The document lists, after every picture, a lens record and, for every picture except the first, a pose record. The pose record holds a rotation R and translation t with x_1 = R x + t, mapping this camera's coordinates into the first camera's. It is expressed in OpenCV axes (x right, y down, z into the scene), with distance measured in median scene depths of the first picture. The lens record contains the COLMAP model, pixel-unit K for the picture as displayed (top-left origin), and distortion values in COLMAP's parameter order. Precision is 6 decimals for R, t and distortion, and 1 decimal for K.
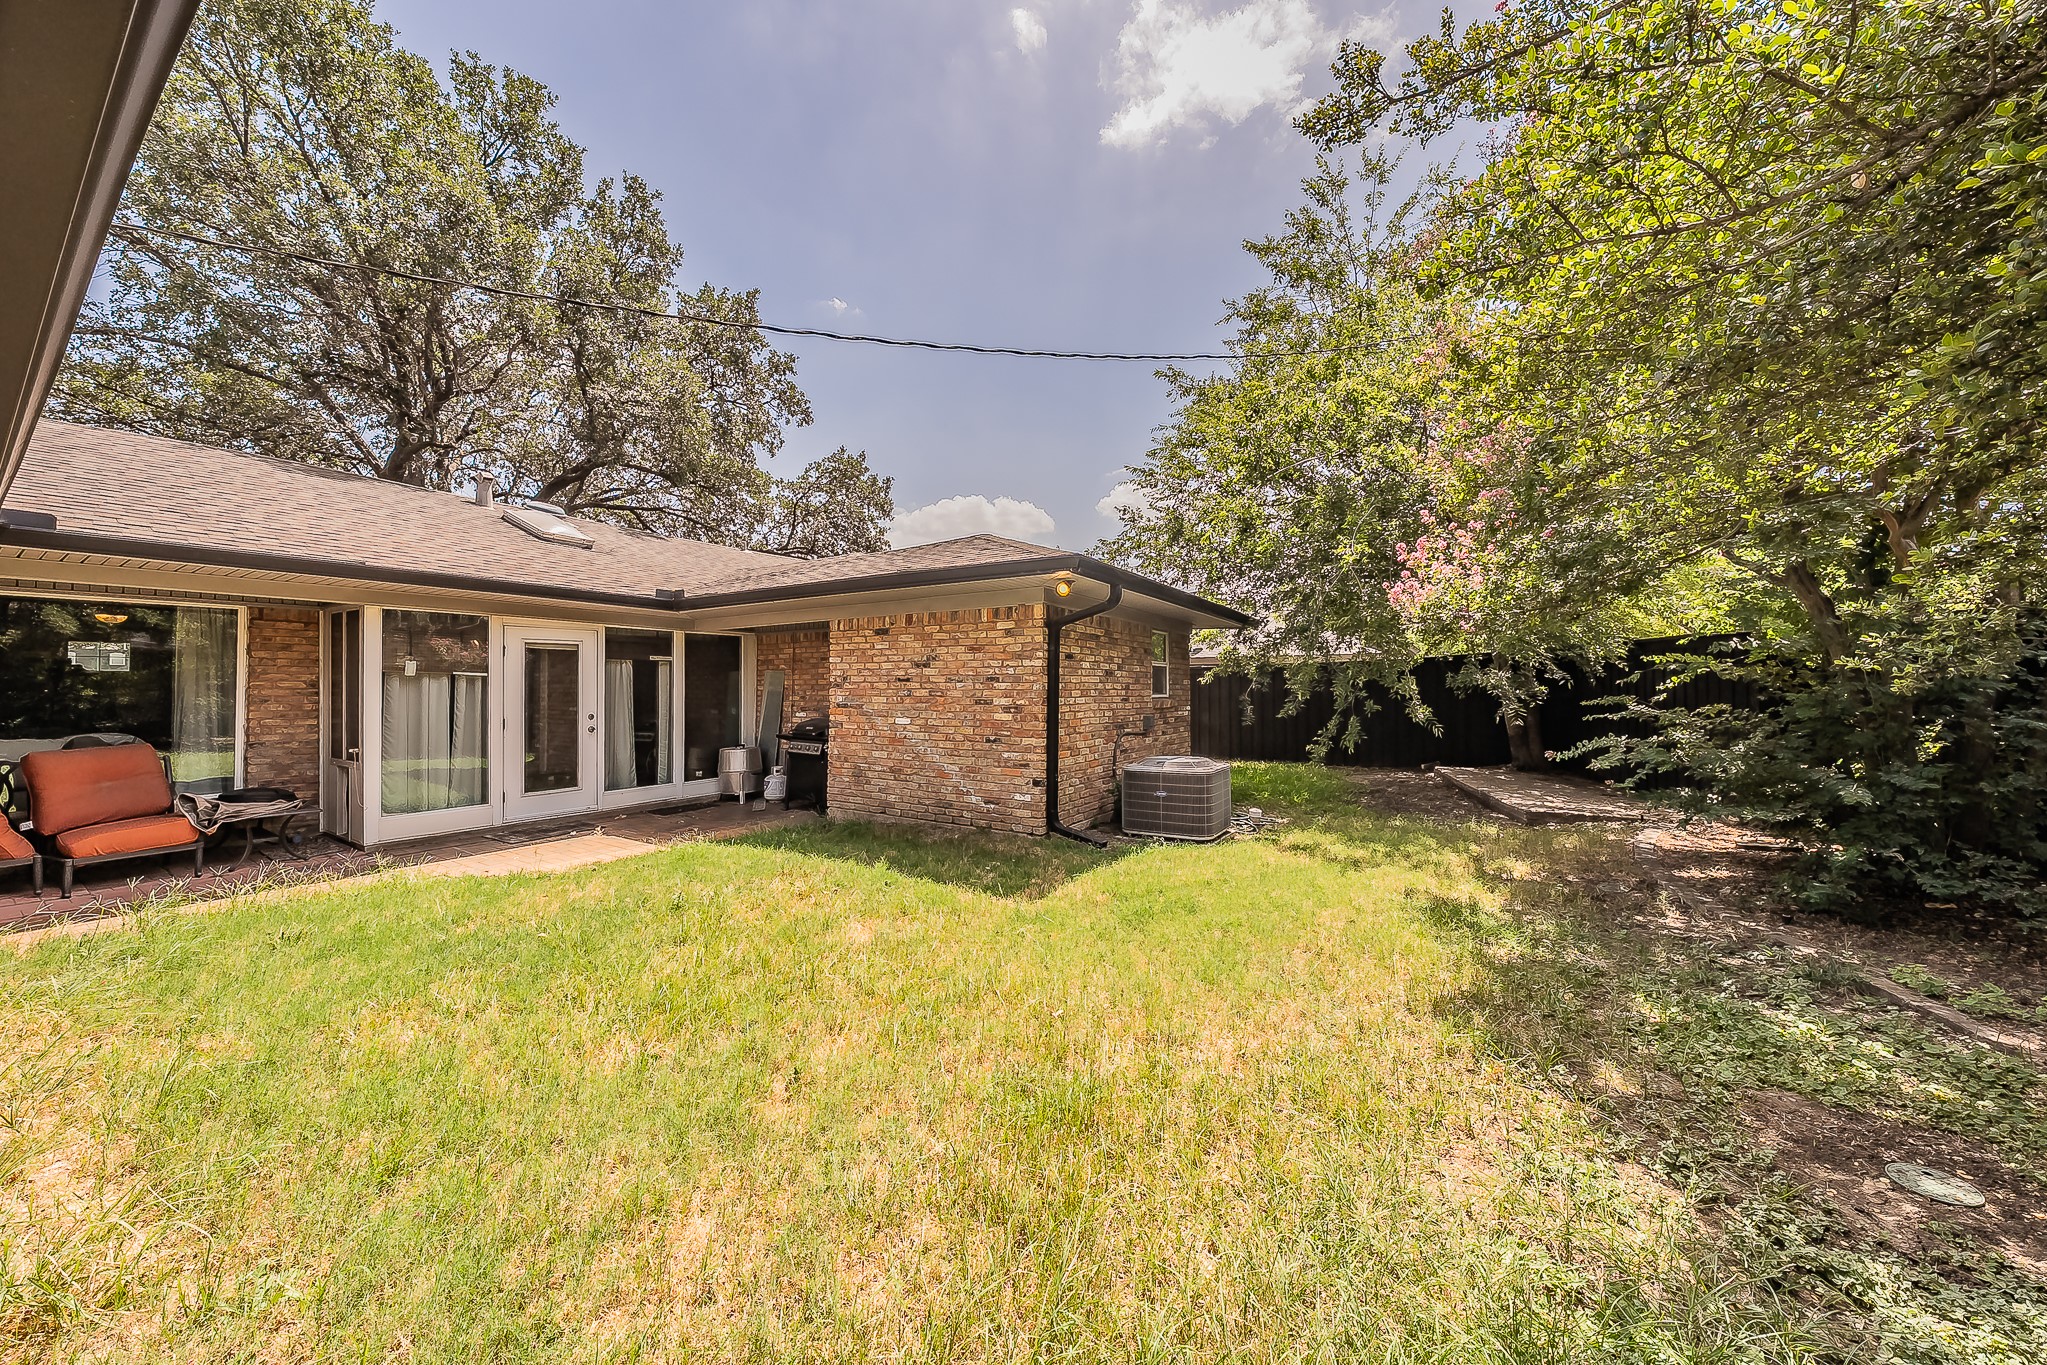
lens RADIAL K [[706.1, 0, 1018.2], [0, 706.1, 681.5], [0, 0, 1]] dist [0.000766, 0.000021]
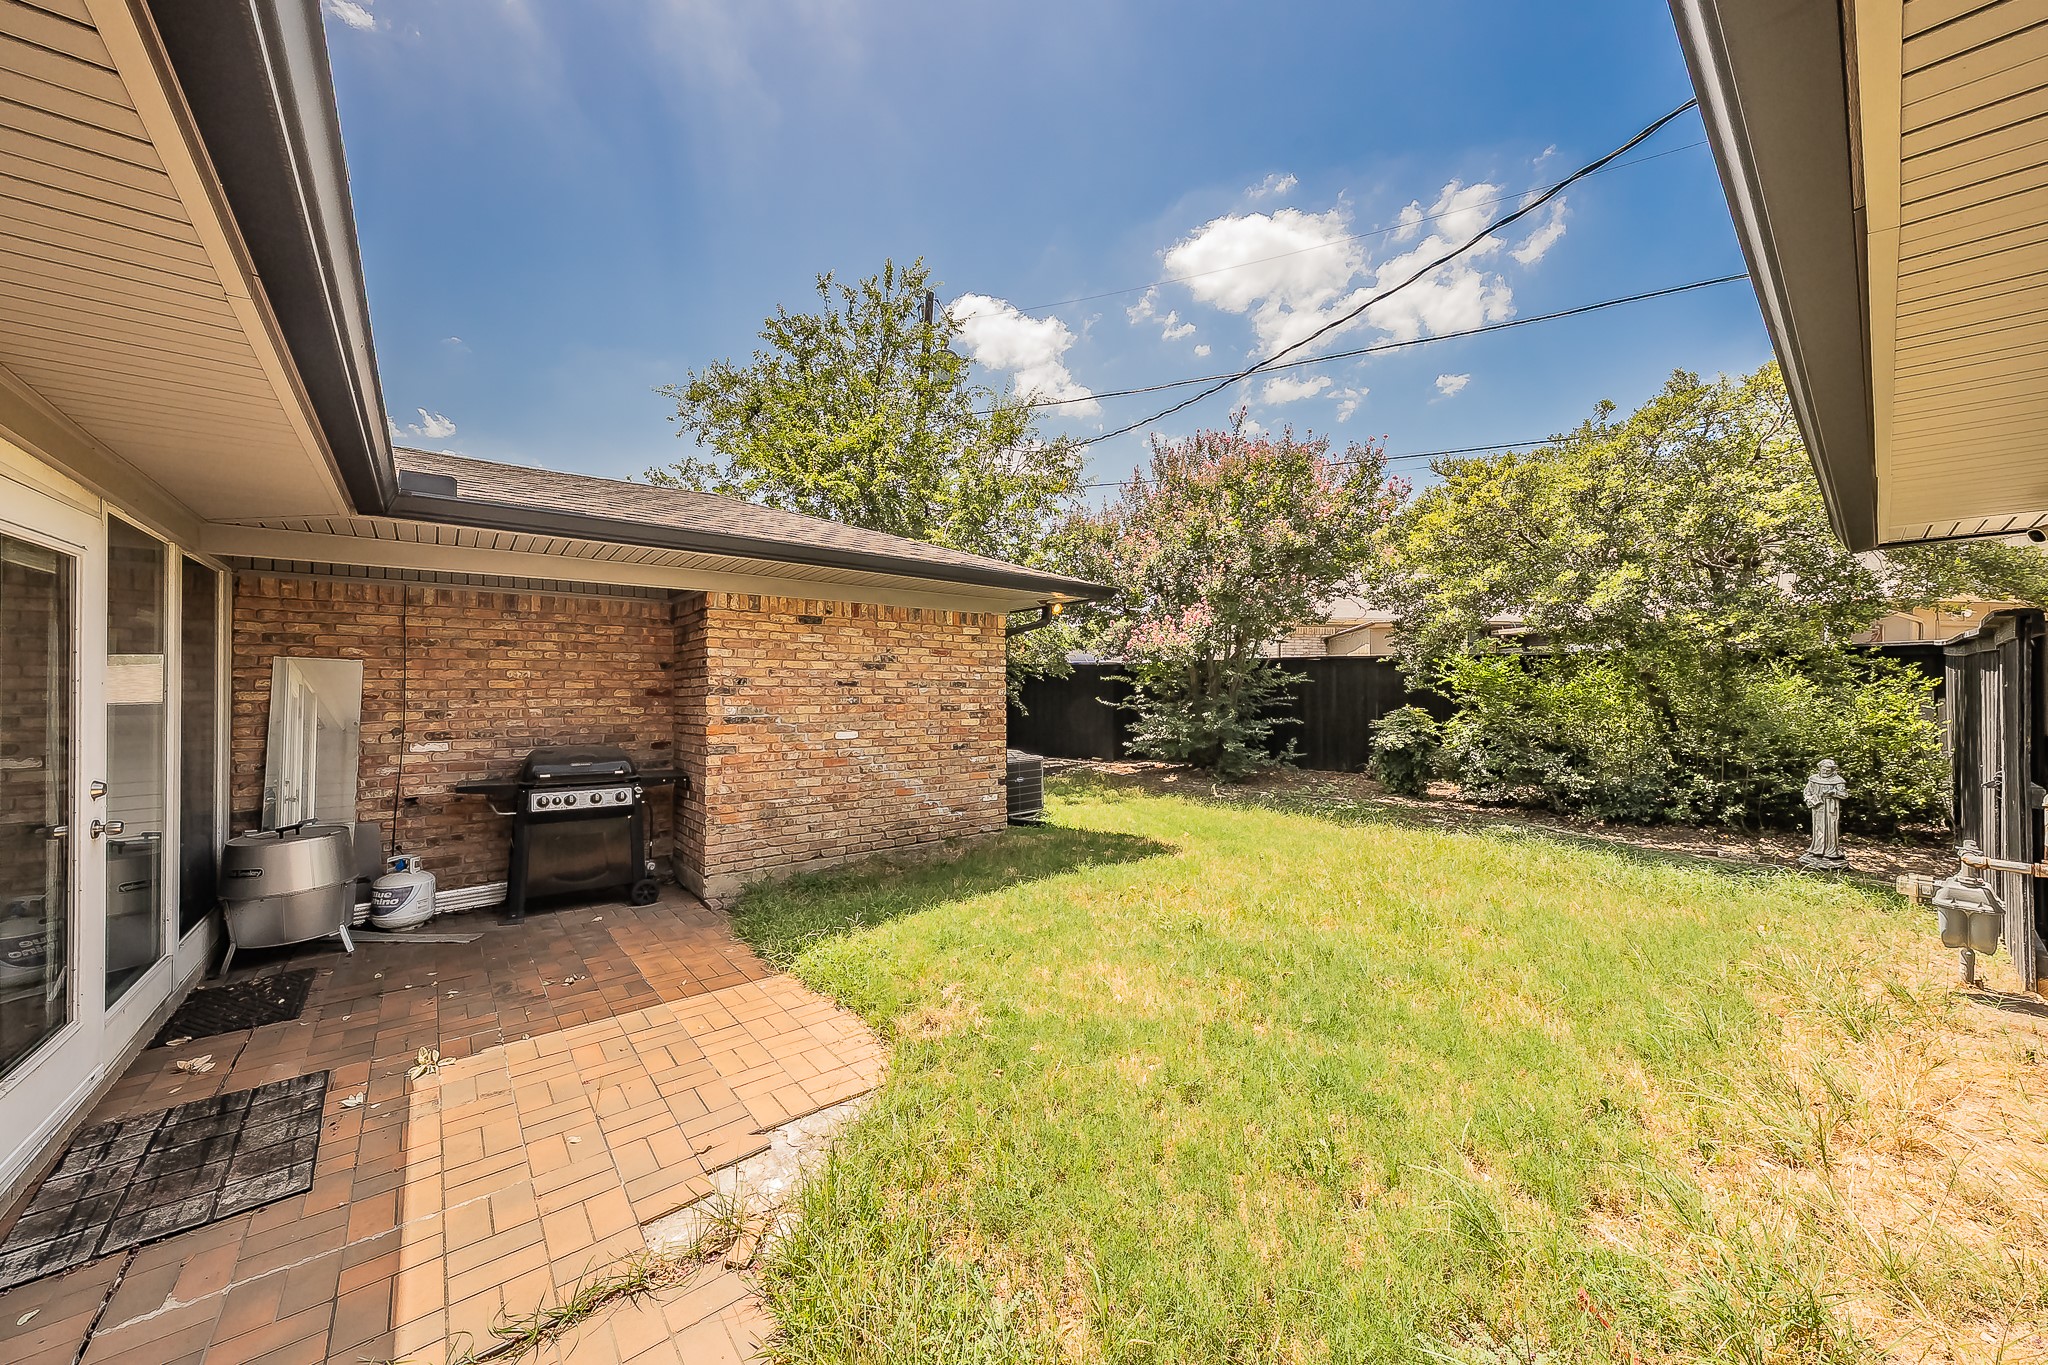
lens RADIAL K [[706.4, 0, 1017.7], [0, 706.4, 683.3], [0, 0, 1]] dist [0.000766, 0.000021]
pose [[0.306559, 0.007451, 0.951823, -0.895583], [-0.007991, 0.999954, -0.005254, -0.000466], [-0.951818, -0.005995, 0.306604, 0.586829]]
